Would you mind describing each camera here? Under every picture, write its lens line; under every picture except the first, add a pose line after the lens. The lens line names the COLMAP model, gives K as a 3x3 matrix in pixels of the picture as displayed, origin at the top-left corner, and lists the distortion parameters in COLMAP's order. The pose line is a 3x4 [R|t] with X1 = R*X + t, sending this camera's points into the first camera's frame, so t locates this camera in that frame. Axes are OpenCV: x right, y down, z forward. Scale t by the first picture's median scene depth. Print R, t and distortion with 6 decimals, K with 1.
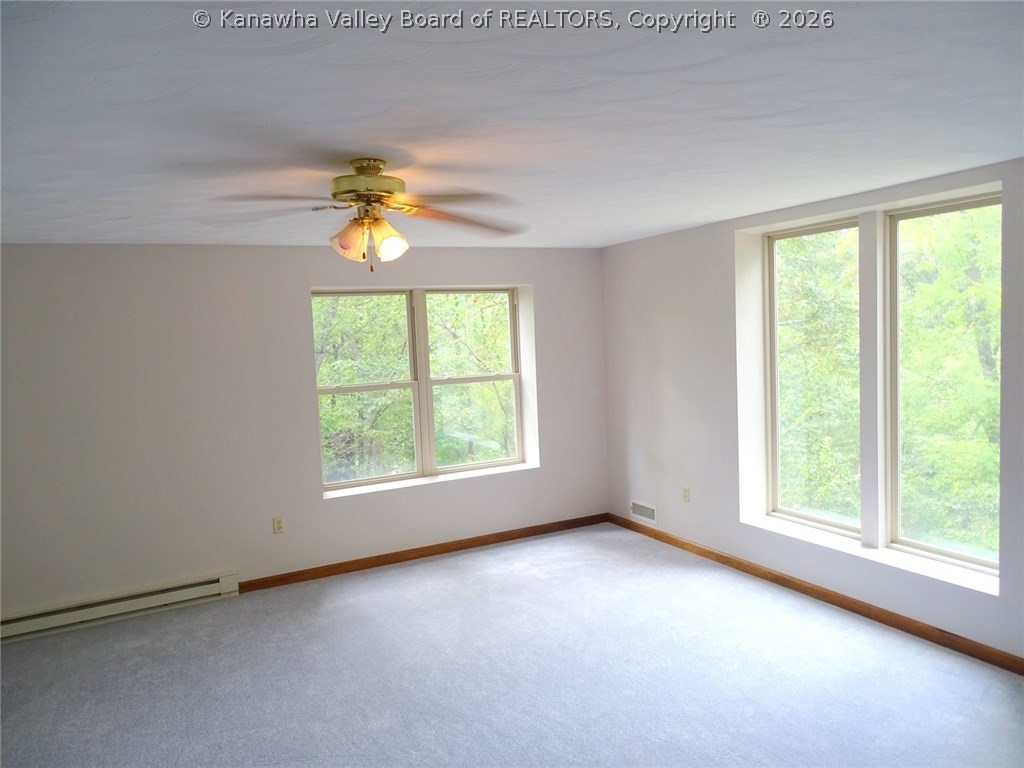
lens RADIAL K [[736.6, 0, 514.3], [0, 736.6, 381.6], [0, 0, 1]] dist [-0.001181, 0.001335]
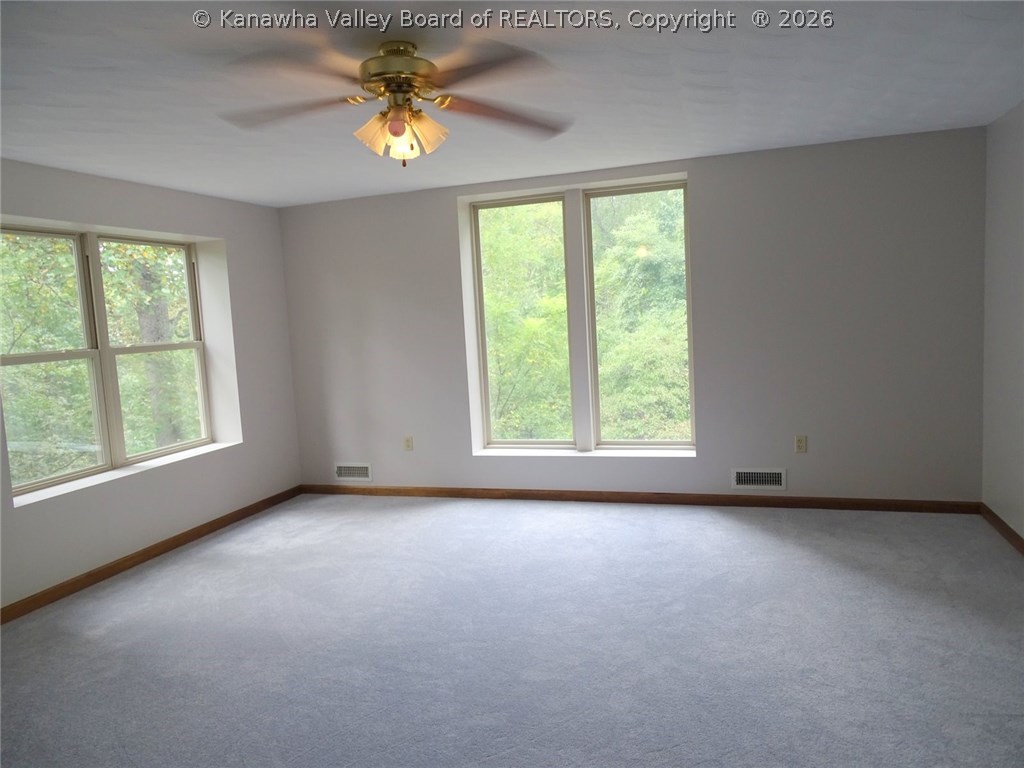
lens RADIAL K [[736.6, 0, 515.9], [0, 736.6, 386.8], [0, 0, 1]] dist [-0.001181, 0.001335]
pose [[0.711963, -0.067544, 0.698961, -0.402137], [0.076378, 0.996907, 0.018537, 0.064372], [-0.698051, 0.040188, 0.714920, 0.130019]]
